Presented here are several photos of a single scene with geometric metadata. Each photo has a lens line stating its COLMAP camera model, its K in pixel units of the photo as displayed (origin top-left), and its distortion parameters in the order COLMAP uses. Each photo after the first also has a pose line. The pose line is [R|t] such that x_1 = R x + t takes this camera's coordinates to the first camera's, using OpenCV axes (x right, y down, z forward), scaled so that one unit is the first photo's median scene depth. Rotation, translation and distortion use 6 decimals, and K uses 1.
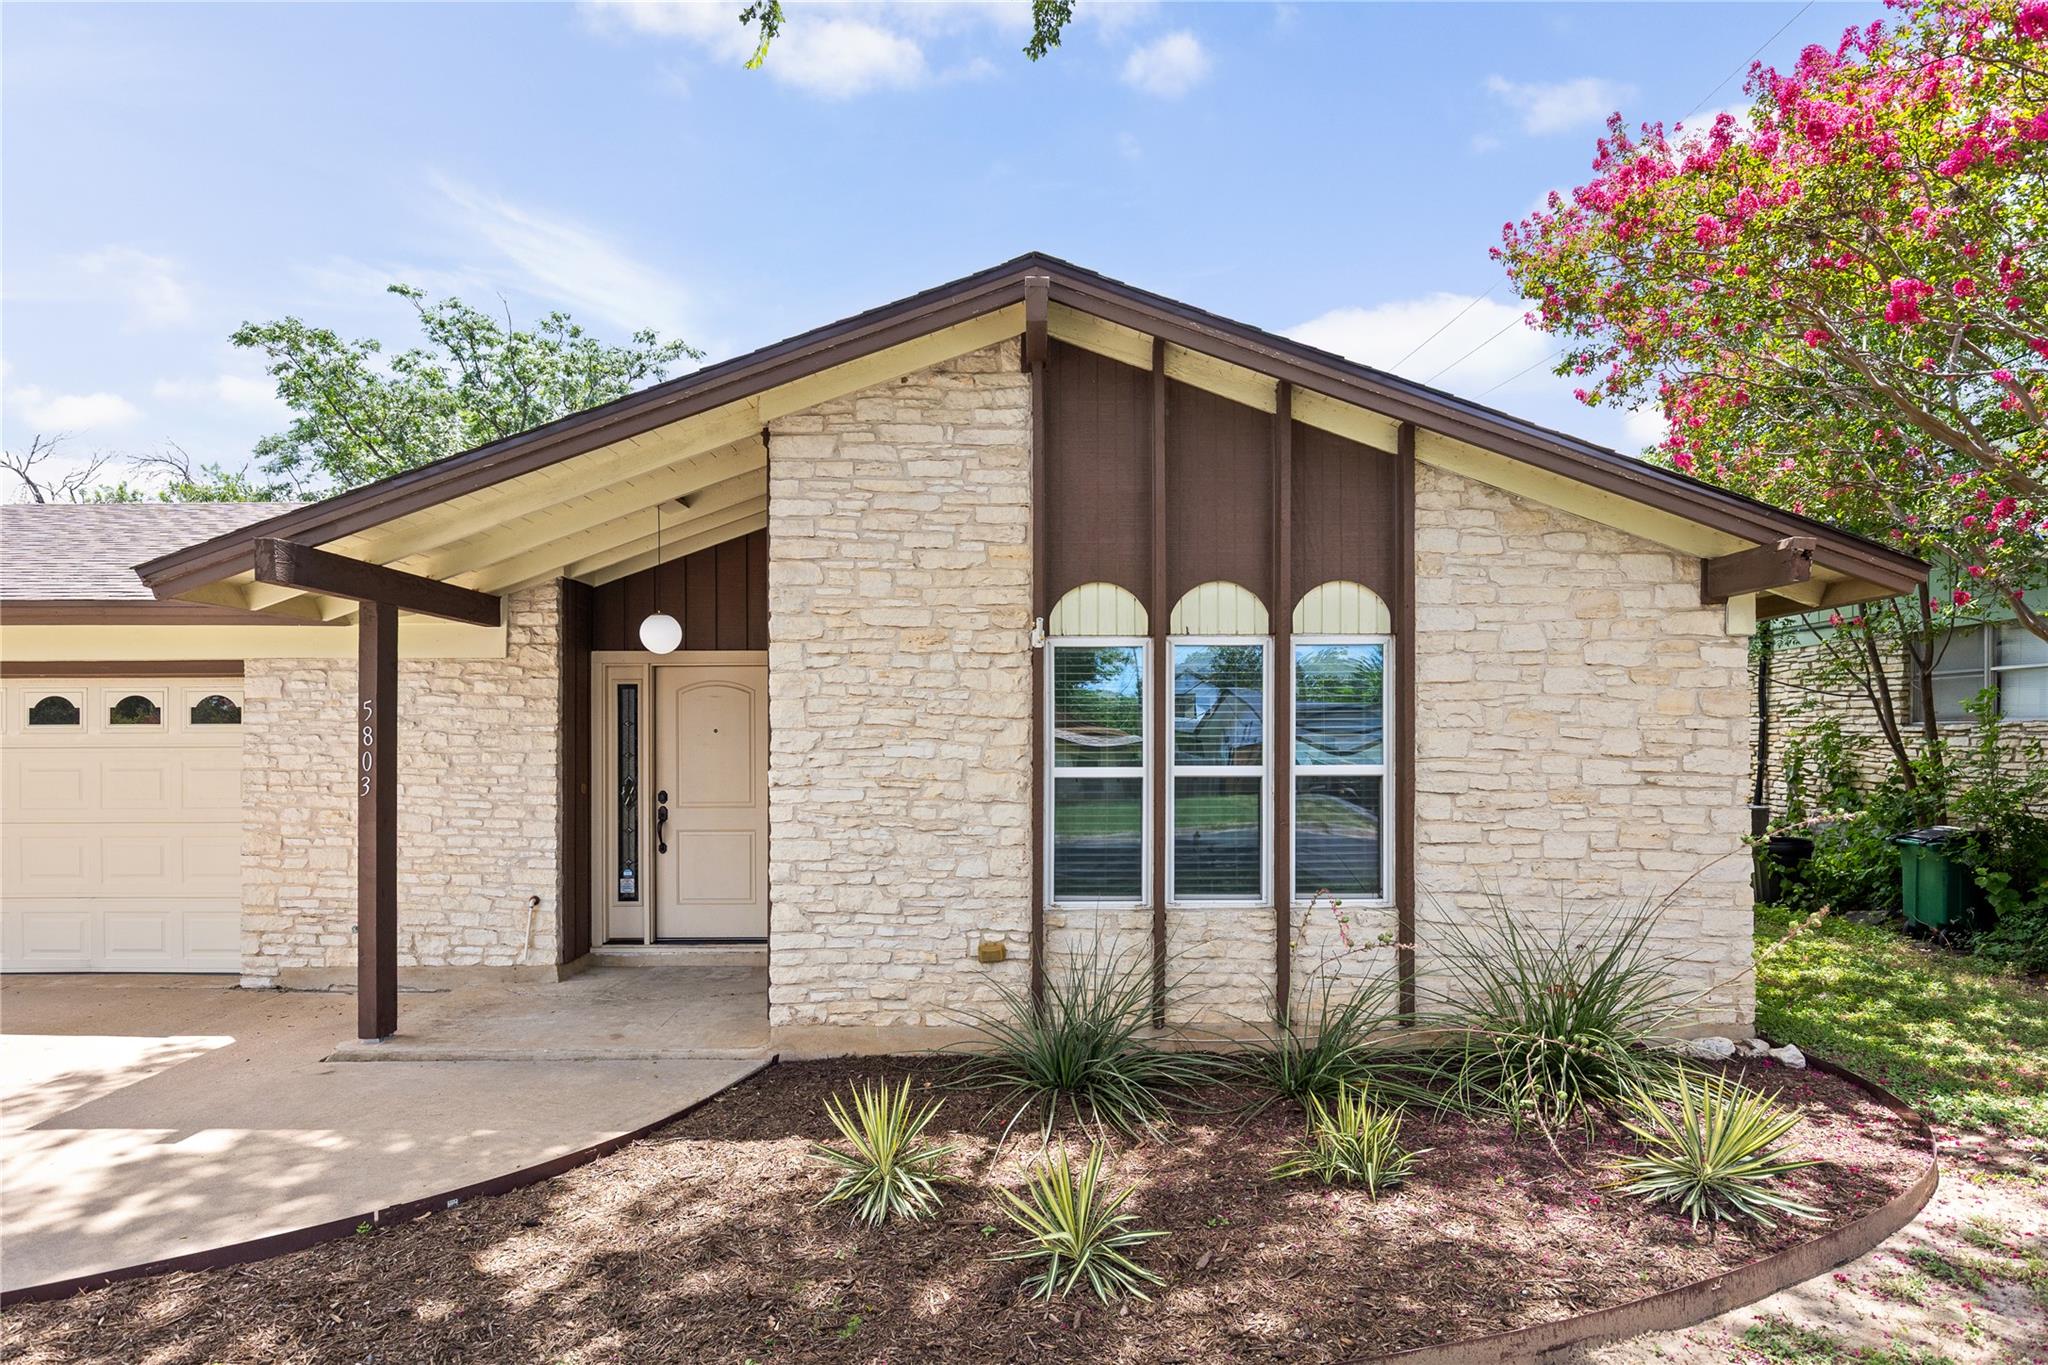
lens RADIAL K [[1100.8, 0, 1026.3], [0, 1100.8, 751.4], [0, 0, 1]] dist [-0.003780, 0.002594]
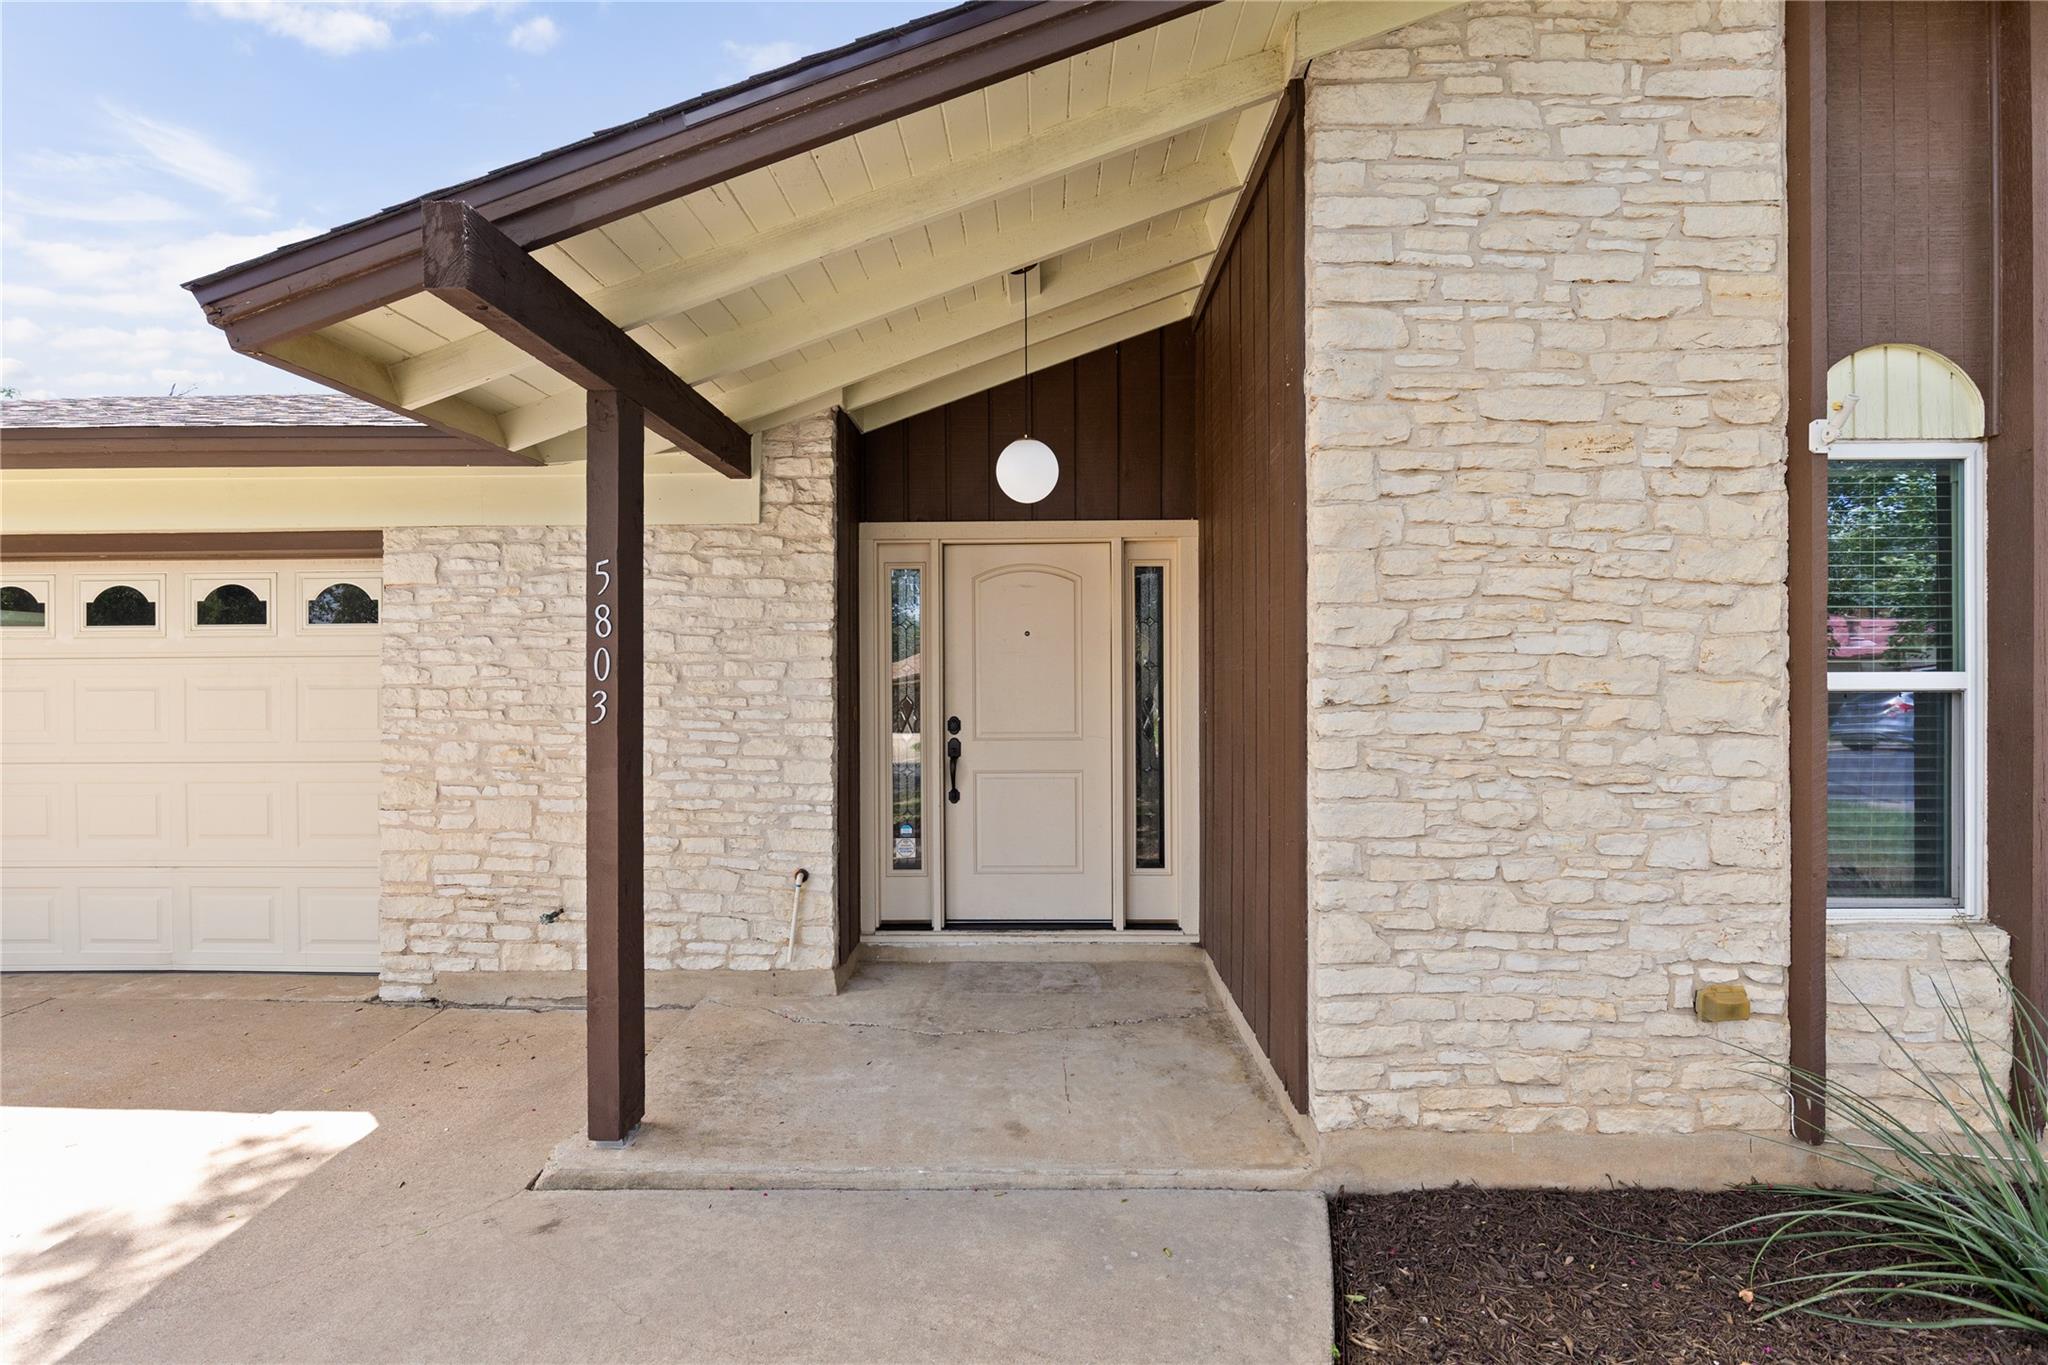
lens RADIAL K [[961.2, 0, 1022.3], [0, 961.2, 687.5], [0, 0, 1]] dist [-0.000326, -0.001214]
pose [[0.999841, -0.001877, -0.017717, -0.374163], [0.001922, 0.999995, 0.002510, 0.020610], [0.017712, -0.002543, 0.999840, 0.503815]]
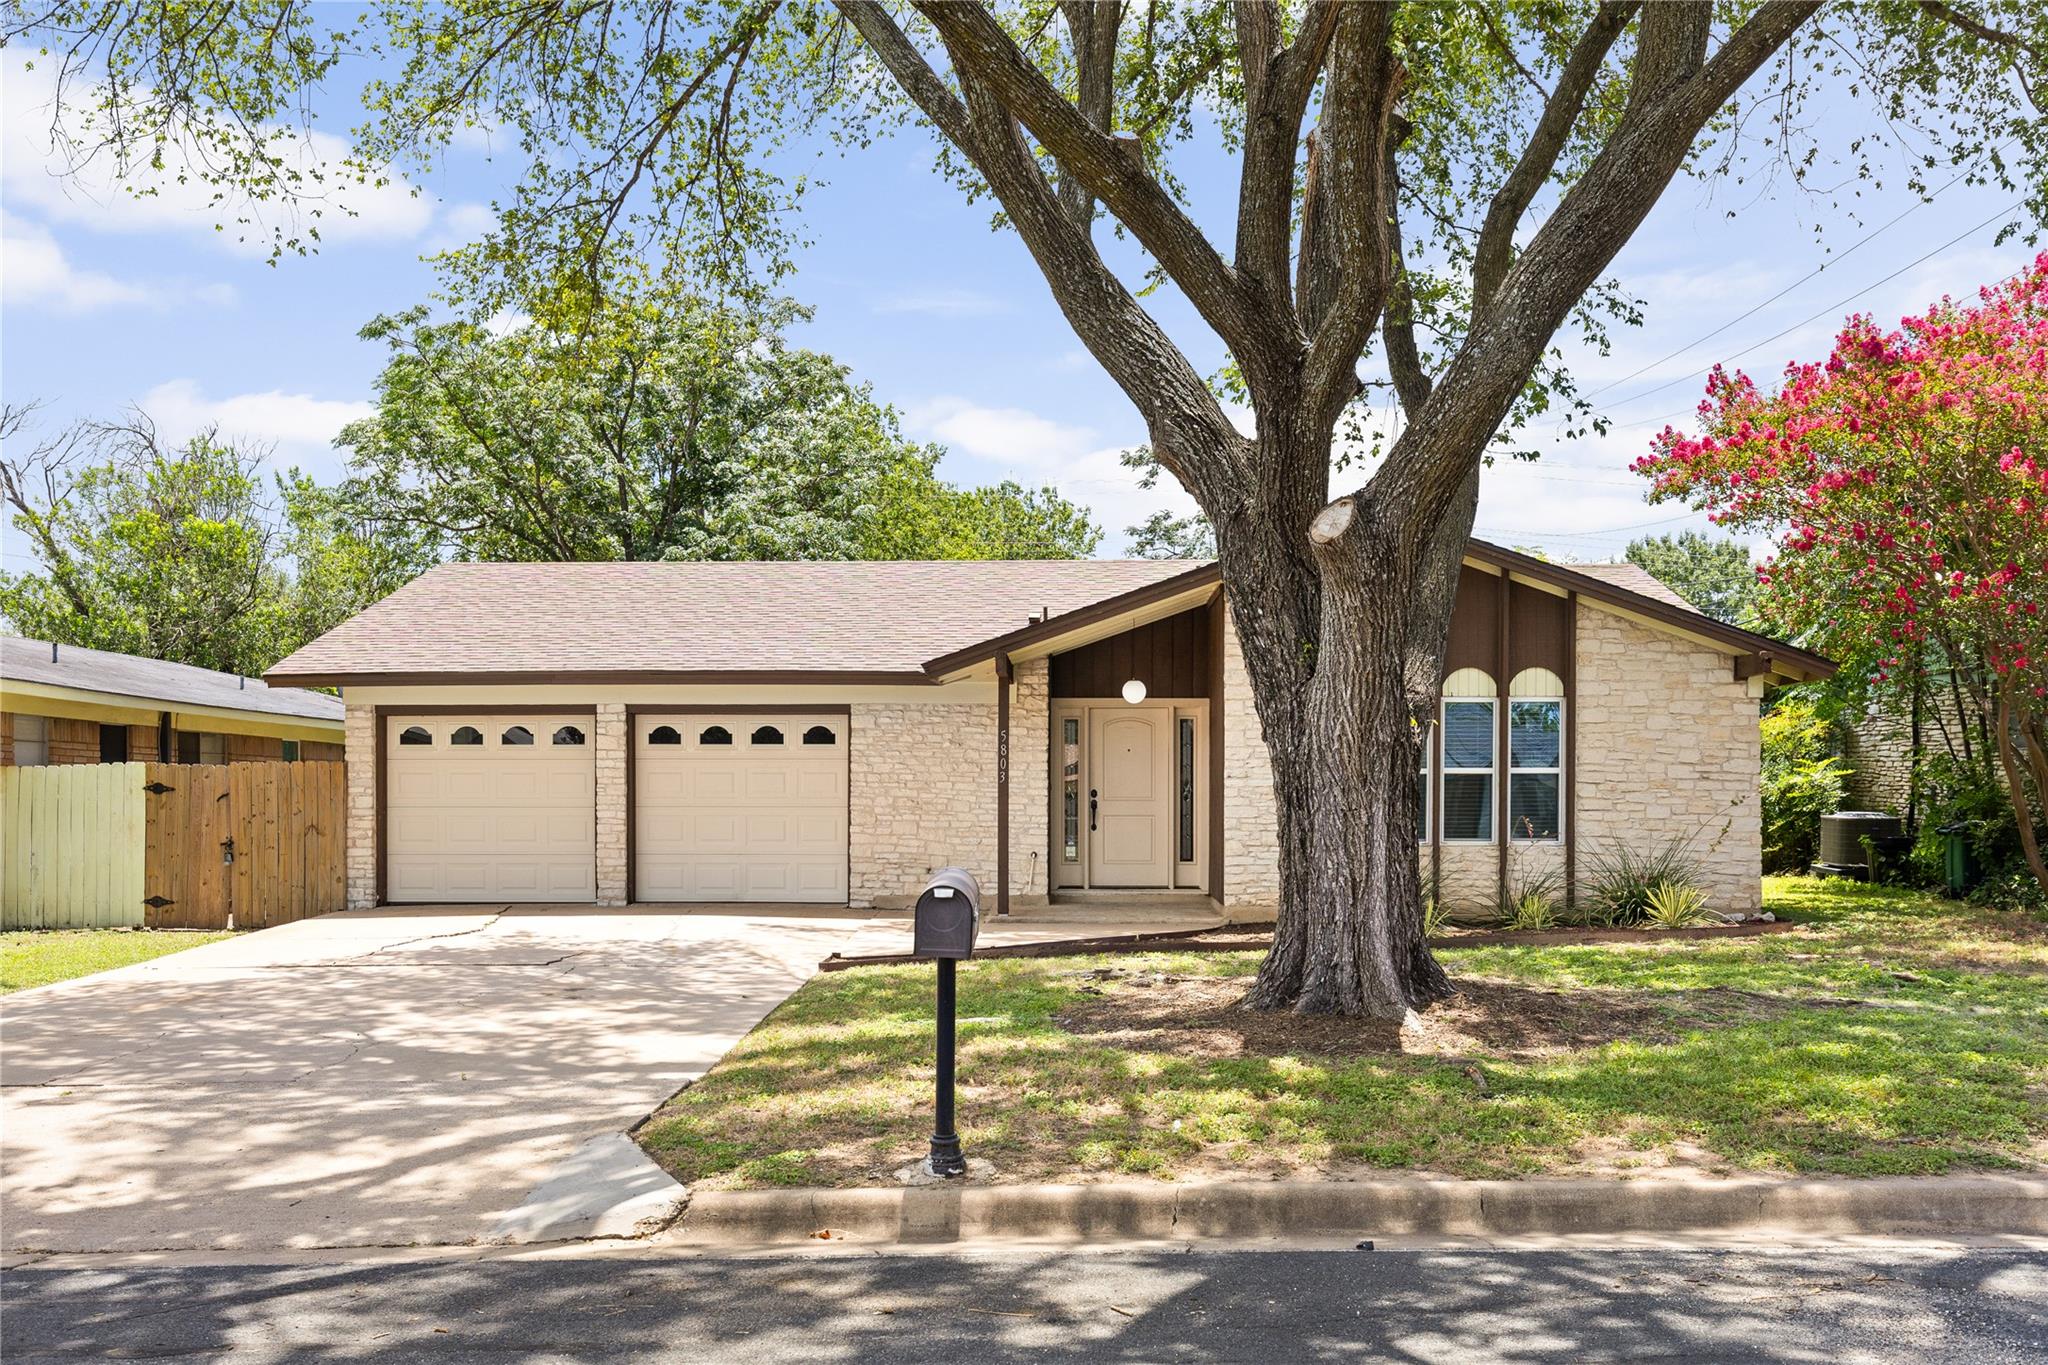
lens RADIAL K [[1838.6, 0, 1000.5], [0, 1838.6, 808.2], [0, 0, 1]] dist [0.001472, -0.003457]
pose [[0.999217, 0.004711, -0.039285, -0.490272], [-0.004648, 0.999988, 0.001689, 0.079590], [0.039293, -0.001505, 0.999227, -2.121345]]
